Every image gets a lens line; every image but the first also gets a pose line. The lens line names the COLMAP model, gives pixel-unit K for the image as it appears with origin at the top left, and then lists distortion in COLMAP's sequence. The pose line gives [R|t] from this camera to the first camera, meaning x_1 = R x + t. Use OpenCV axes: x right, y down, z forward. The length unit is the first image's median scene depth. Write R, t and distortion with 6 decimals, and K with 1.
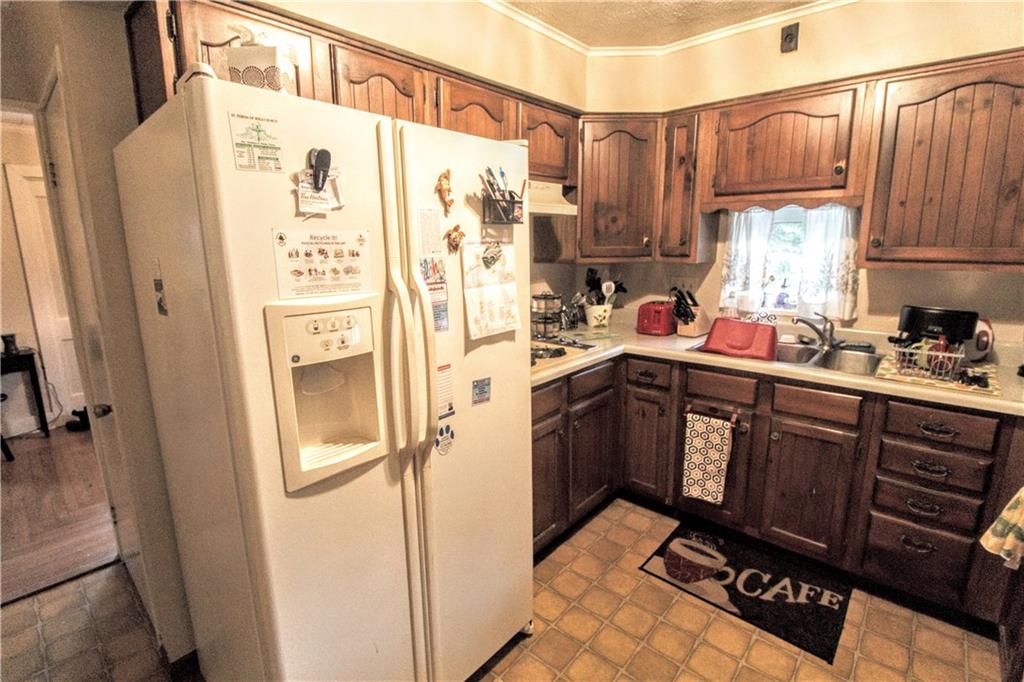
lens RADIAL K [[480.0, 0, 511.4], [0, 480.0, 340.2], [0, 0, 1]] dist [-0.024114, -0.001015]
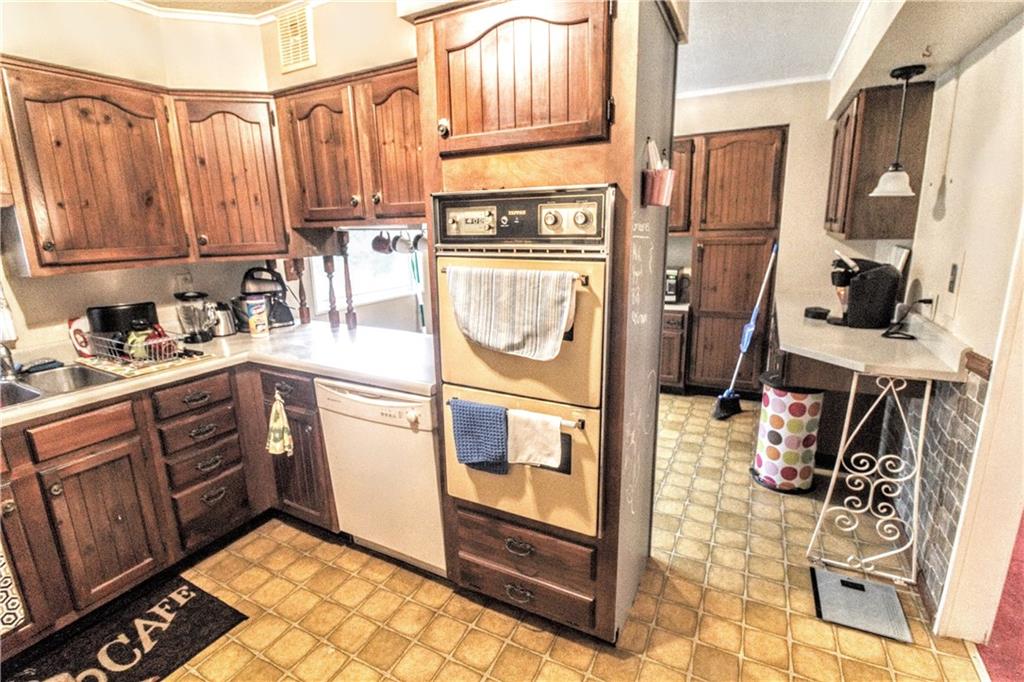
lens RADIAL K [[480.0, 0, 510.6], [0, 480.0, 338.5], [0, 0, 1]] dist [-0.024114, -0.001015]
pose [[-0.262035, -0.201487, 0.943791, -0.350551], [0.216910, 0.940643, 0.261038, -0.080554], [-0.940366, 0.273119, -0.202776, 0.387434]]
